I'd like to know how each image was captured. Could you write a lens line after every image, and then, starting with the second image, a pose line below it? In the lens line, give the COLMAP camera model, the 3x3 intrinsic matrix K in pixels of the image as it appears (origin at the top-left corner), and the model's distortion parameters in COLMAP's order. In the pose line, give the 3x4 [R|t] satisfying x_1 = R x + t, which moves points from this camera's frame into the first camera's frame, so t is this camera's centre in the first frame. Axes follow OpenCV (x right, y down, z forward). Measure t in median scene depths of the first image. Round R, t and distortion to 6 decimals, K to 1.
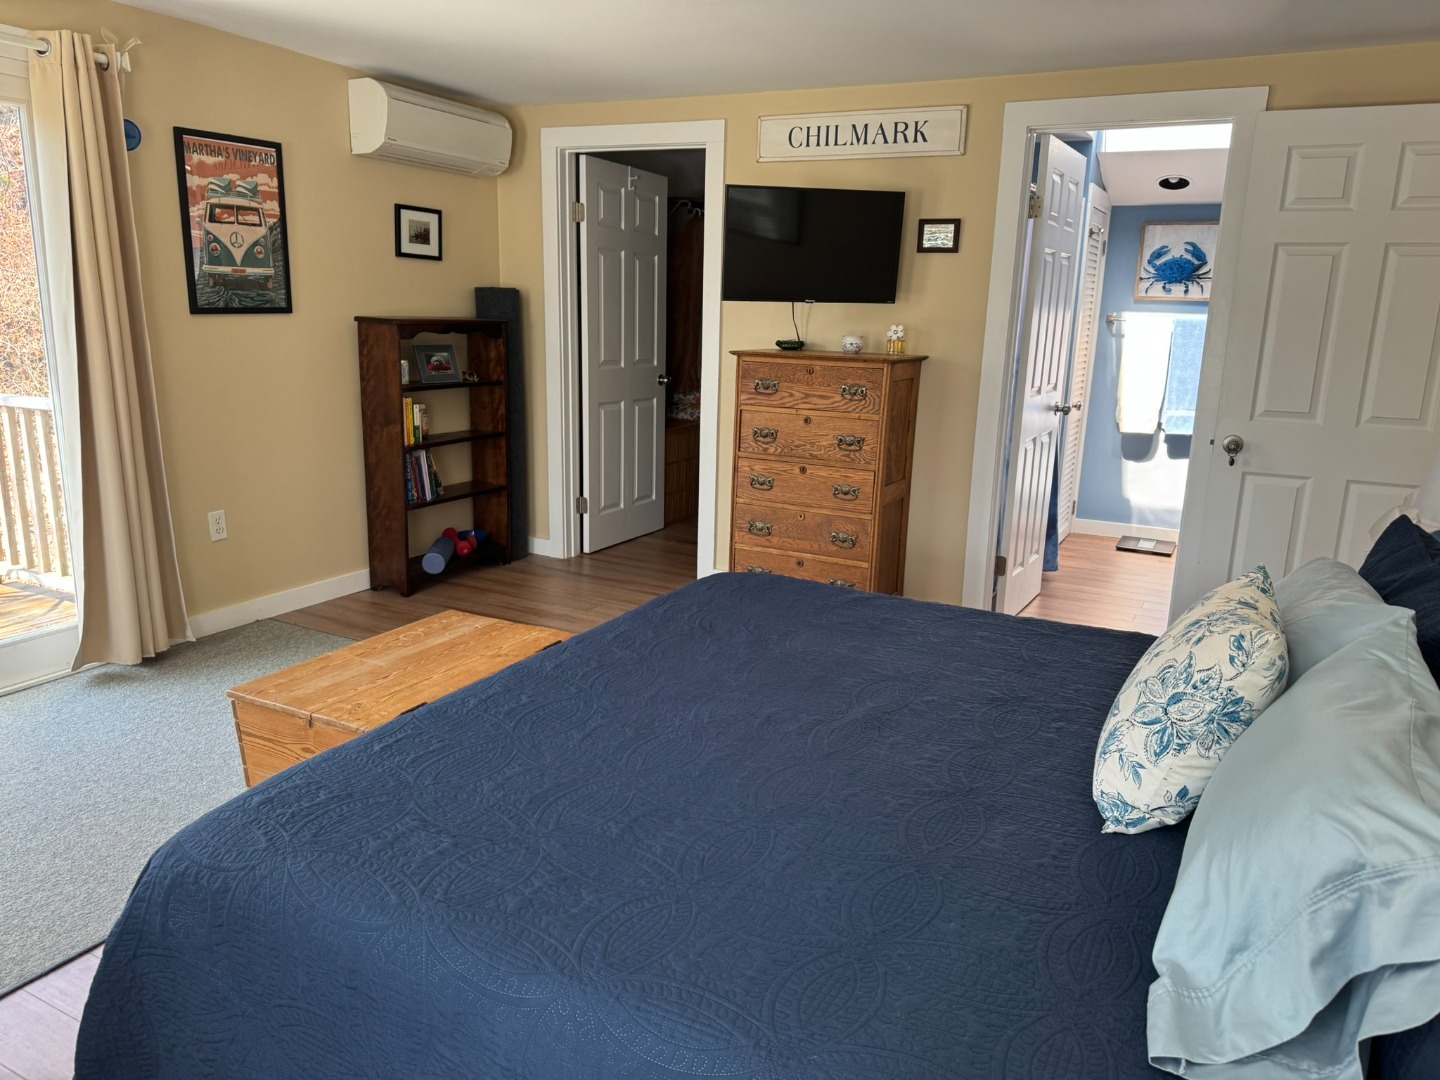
lens RADIAL K [[1007.4, 0, 720.0], [0, 1007.4, 540.0], [0, 0, 1]] dist [0.153686, -0.251927]
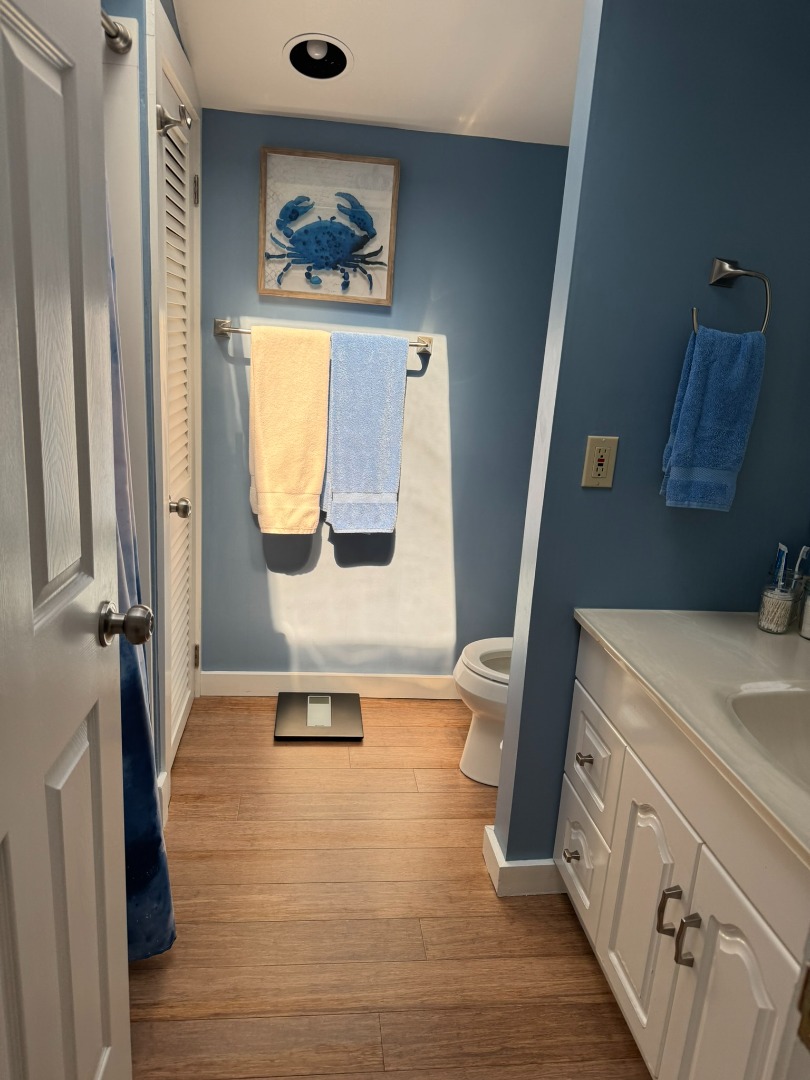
lens RADIAL K [[756.5, 0, 405.0], [0, 756.5, 540.0], [0, 0, 1]] dist [0.005630, -0.008586]
pose [[0.822510, -0.117032, 0.556580, 0.321012], [0.084756, 0.992895, 0.083524, -0.185889], [-0.562401, -0.021526, 0.826585, 0.879196]]
